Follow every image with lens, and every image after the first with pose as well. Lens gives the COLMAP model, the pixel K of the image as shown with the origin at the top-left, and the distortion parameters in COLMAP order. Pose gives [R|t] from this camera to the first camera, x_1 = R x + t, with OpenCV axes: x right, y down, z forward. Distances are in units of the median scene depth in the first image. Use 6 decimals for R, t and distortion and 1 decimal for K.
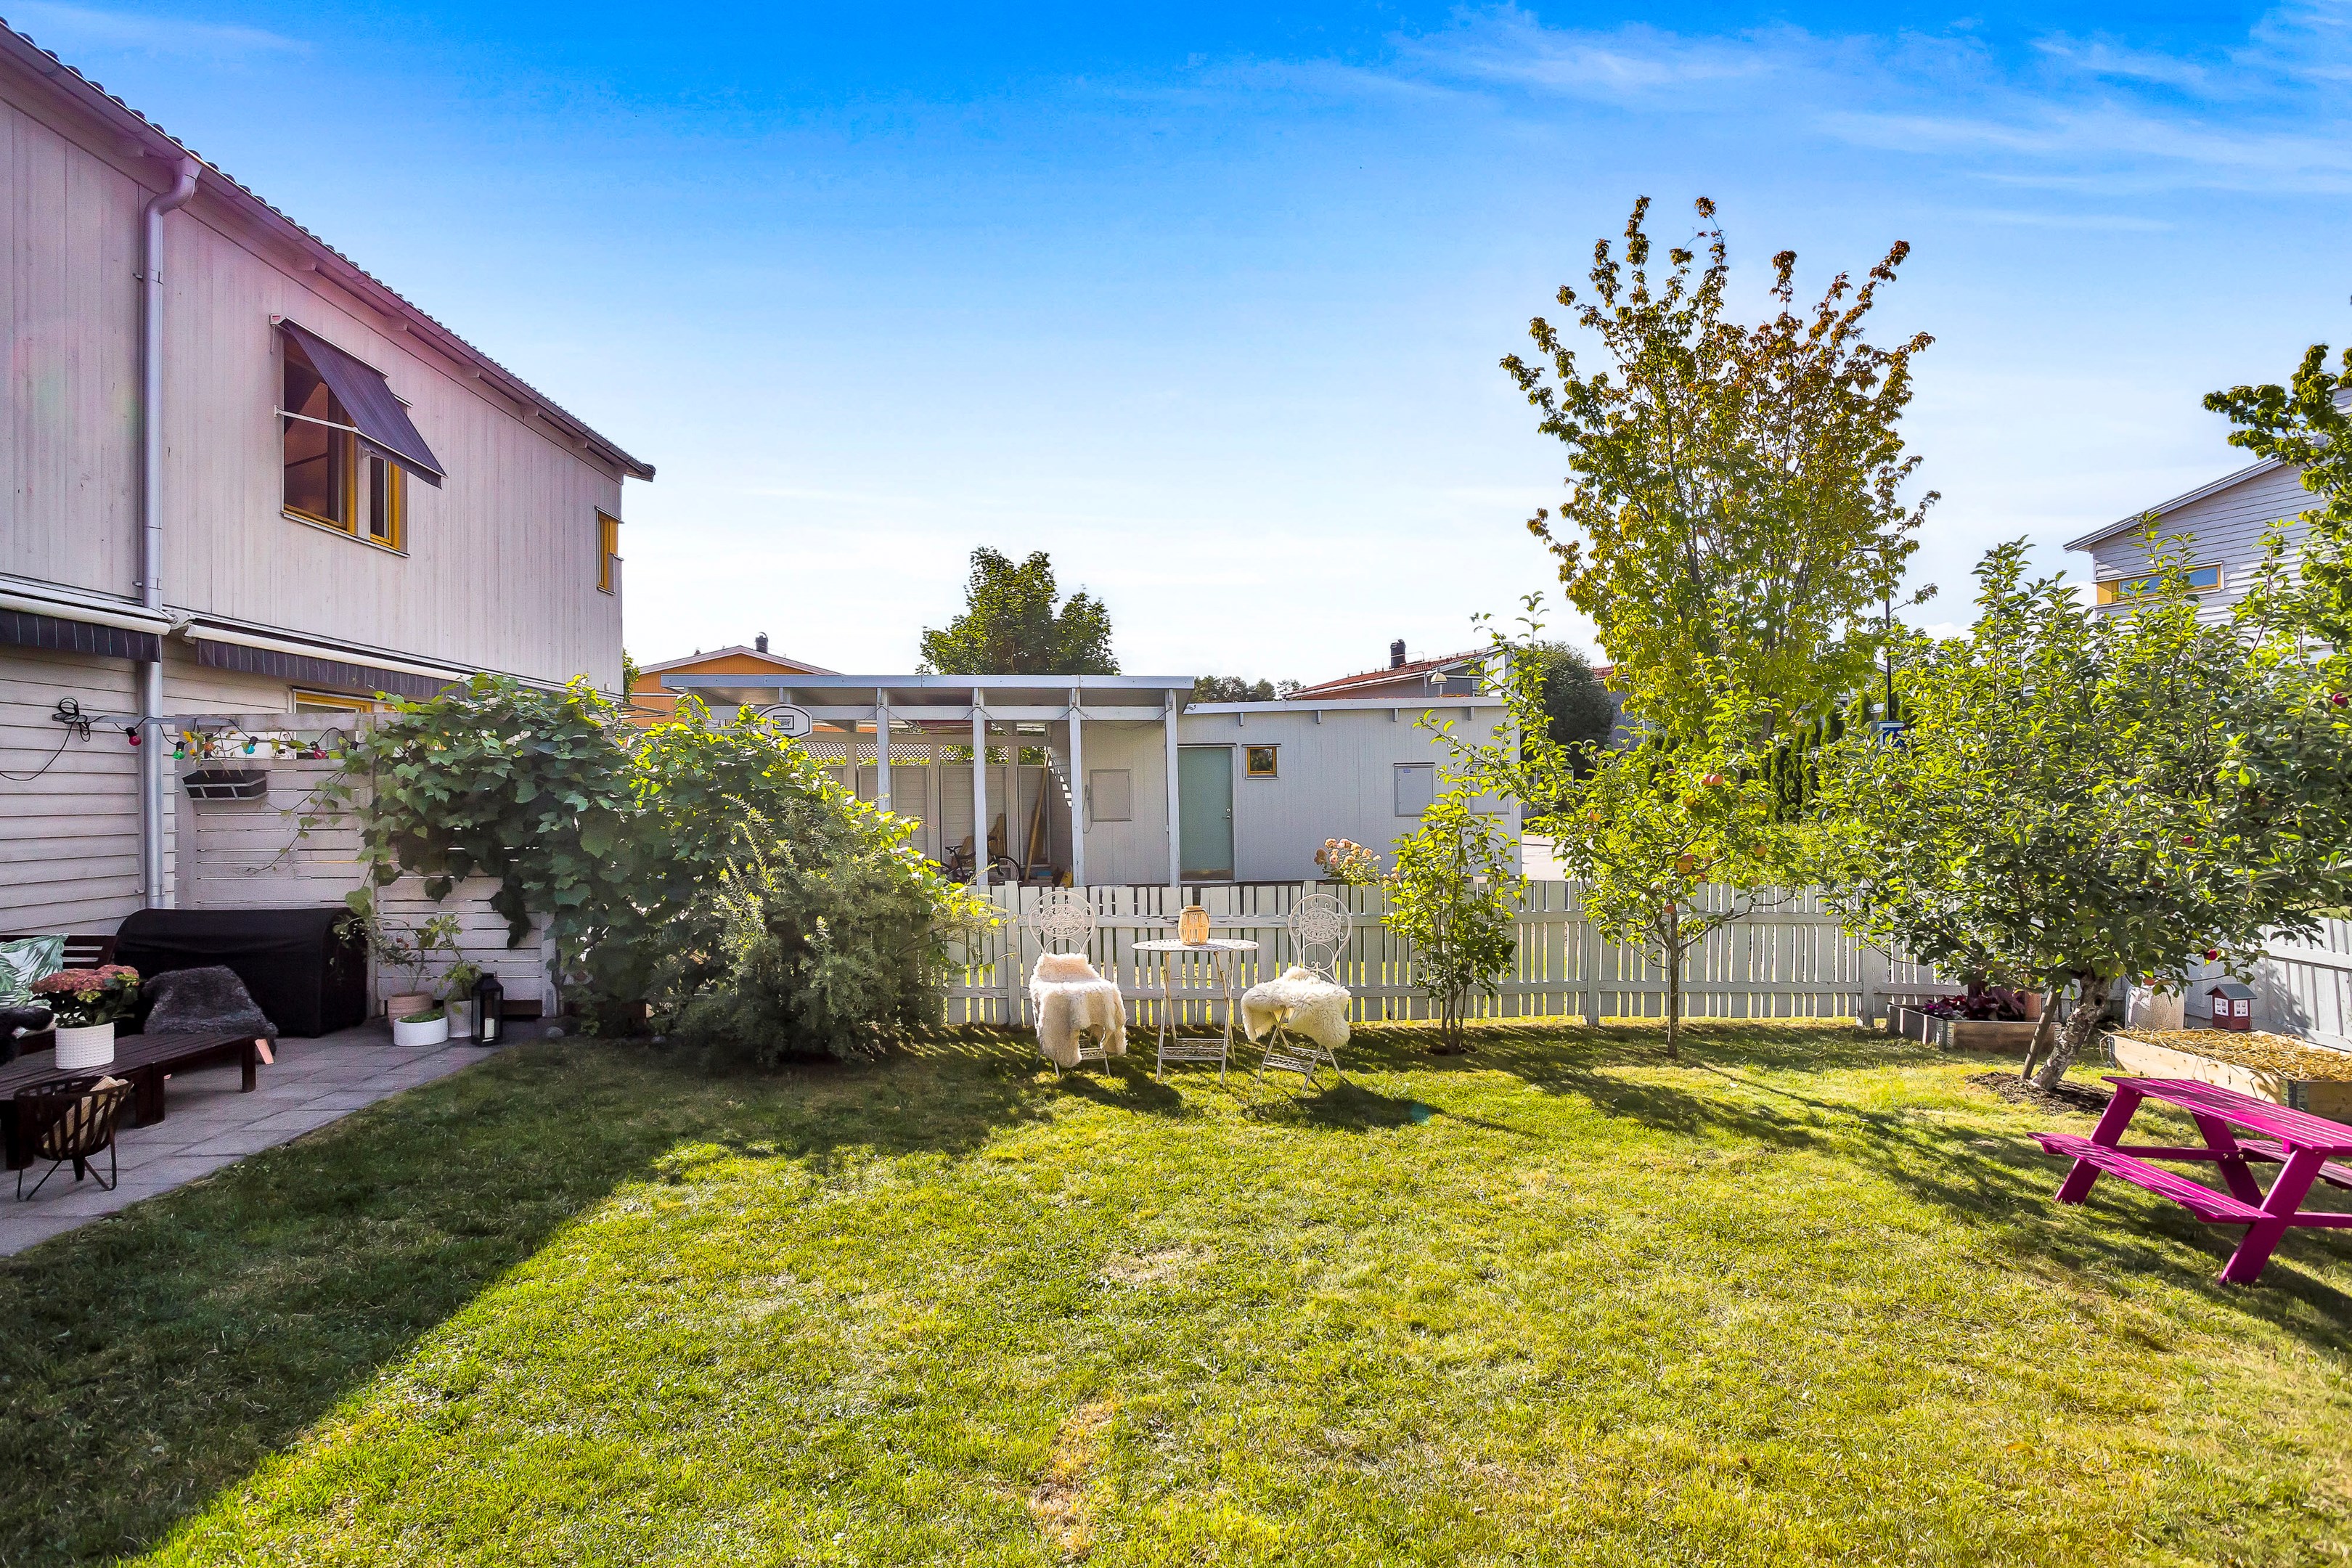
lens RADIAL K [[1171.0, 0, 1176.0], [0, 1171.0, 784.0], [0, 0, 1]] dist [-0.098057, 0.053081]
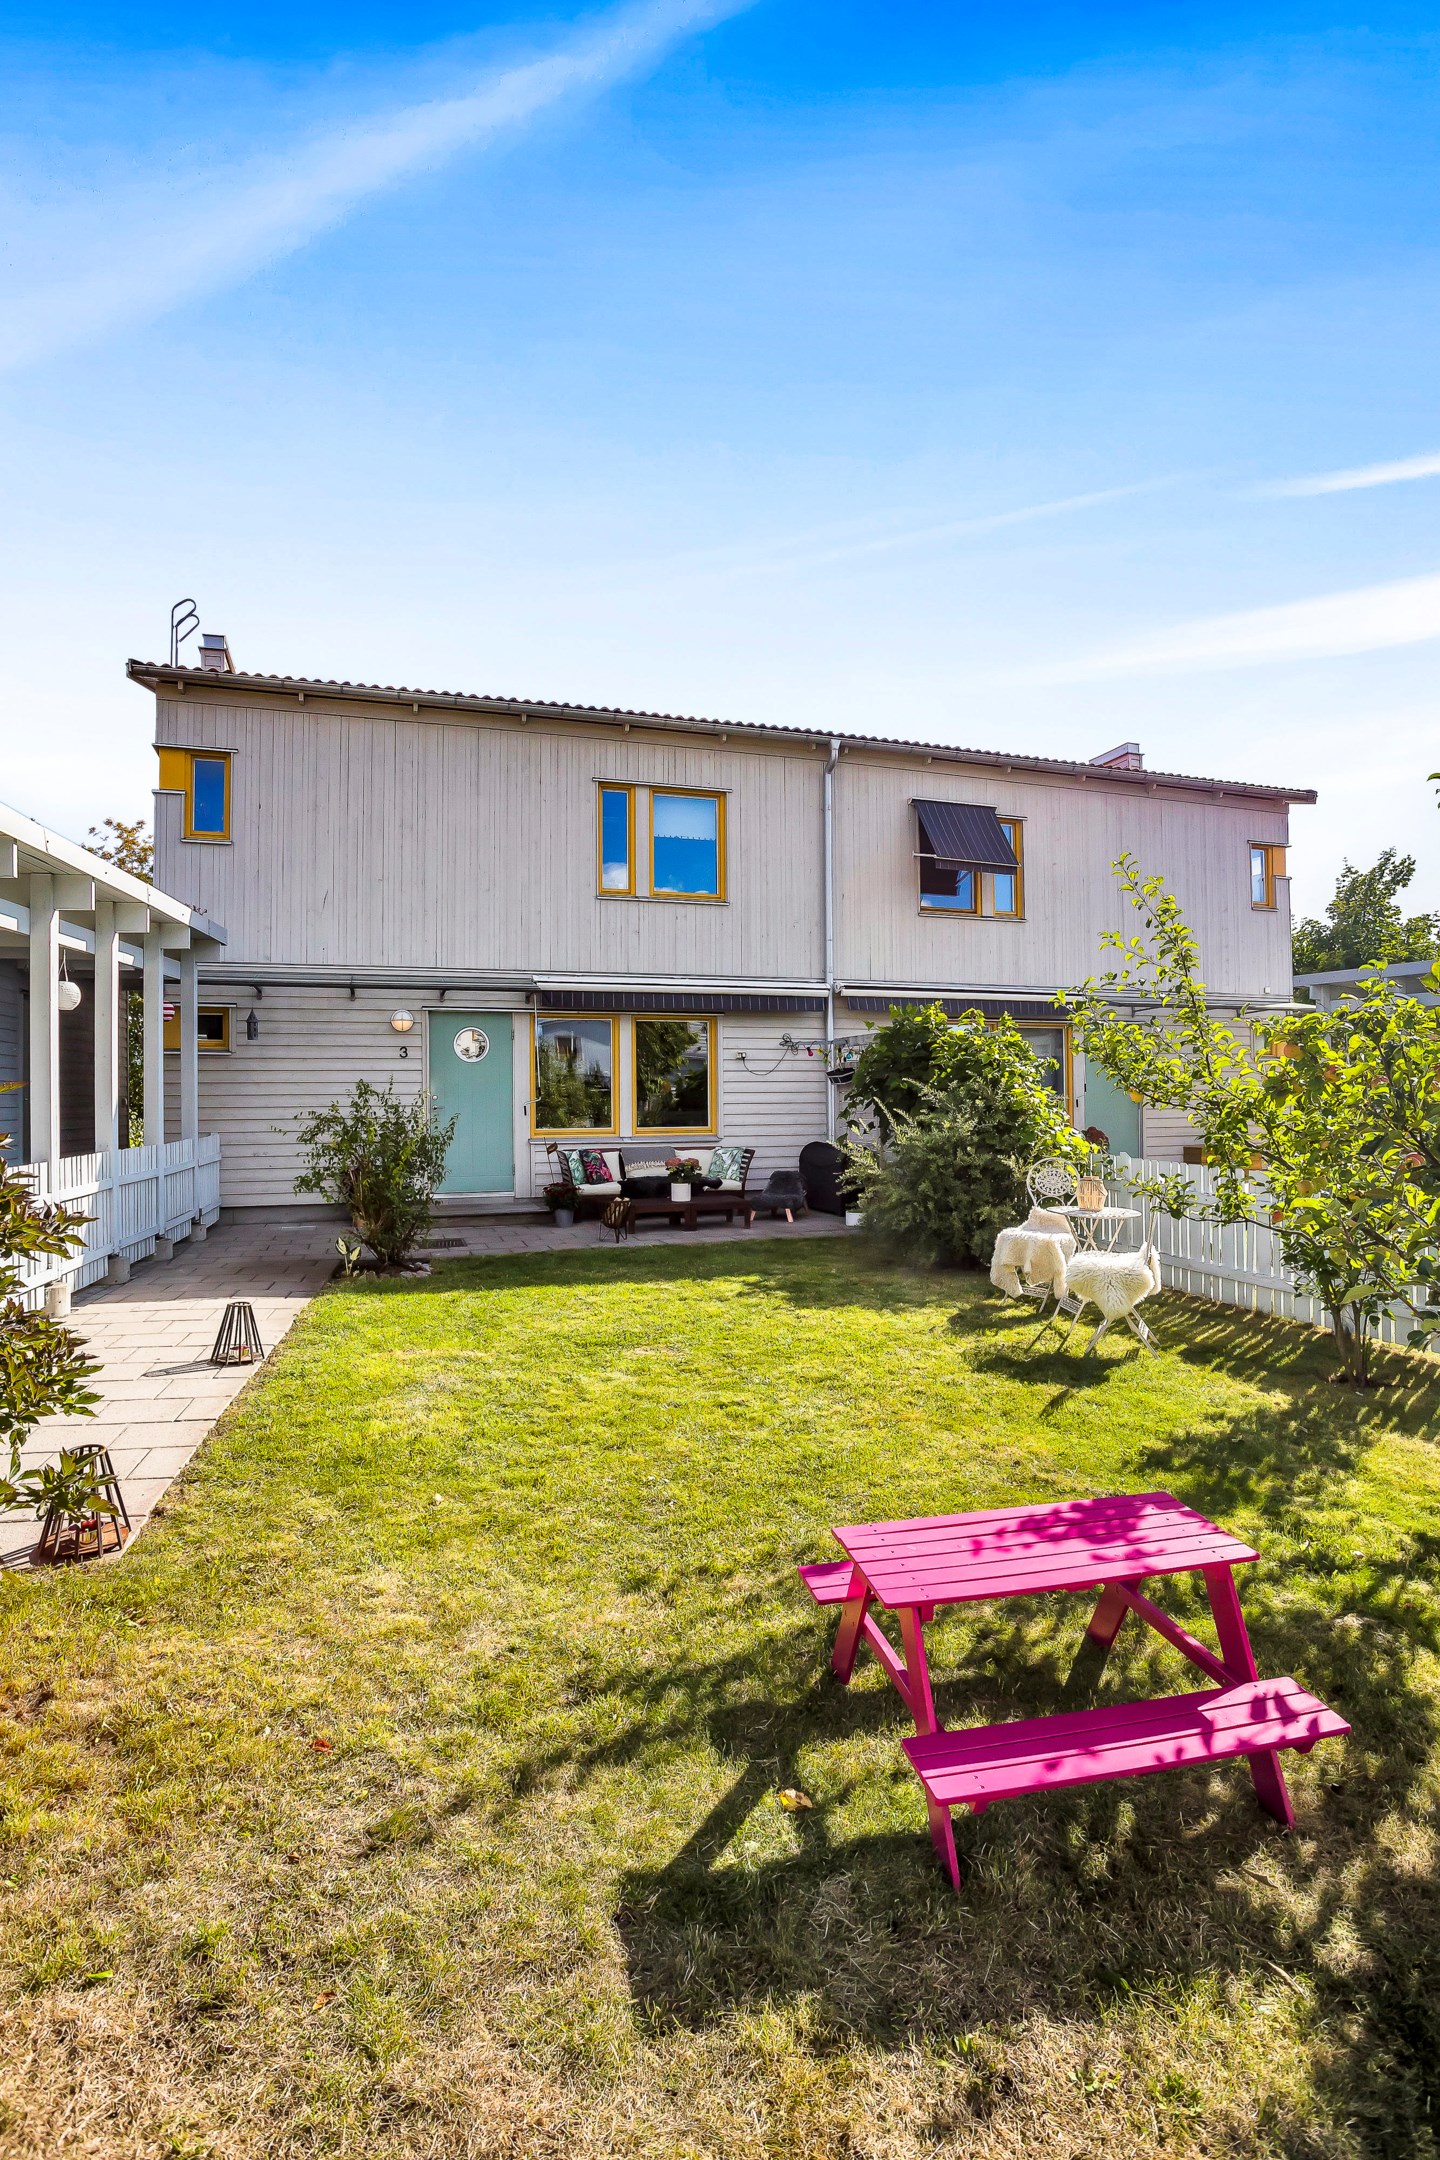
lens RADIAL K [[1075.4, 0, 720.0], [0, 1075.4, 1080.0], [0, 0, 1]] dist [-0.098057, 0.053081]
pose [[0.263264, -0.009298, -0.964679, 0.778422], [0.009147, 0.999933, -0.007142, 0.017550], [0.964681, -0.006943, 0.263331, 0.351744]]
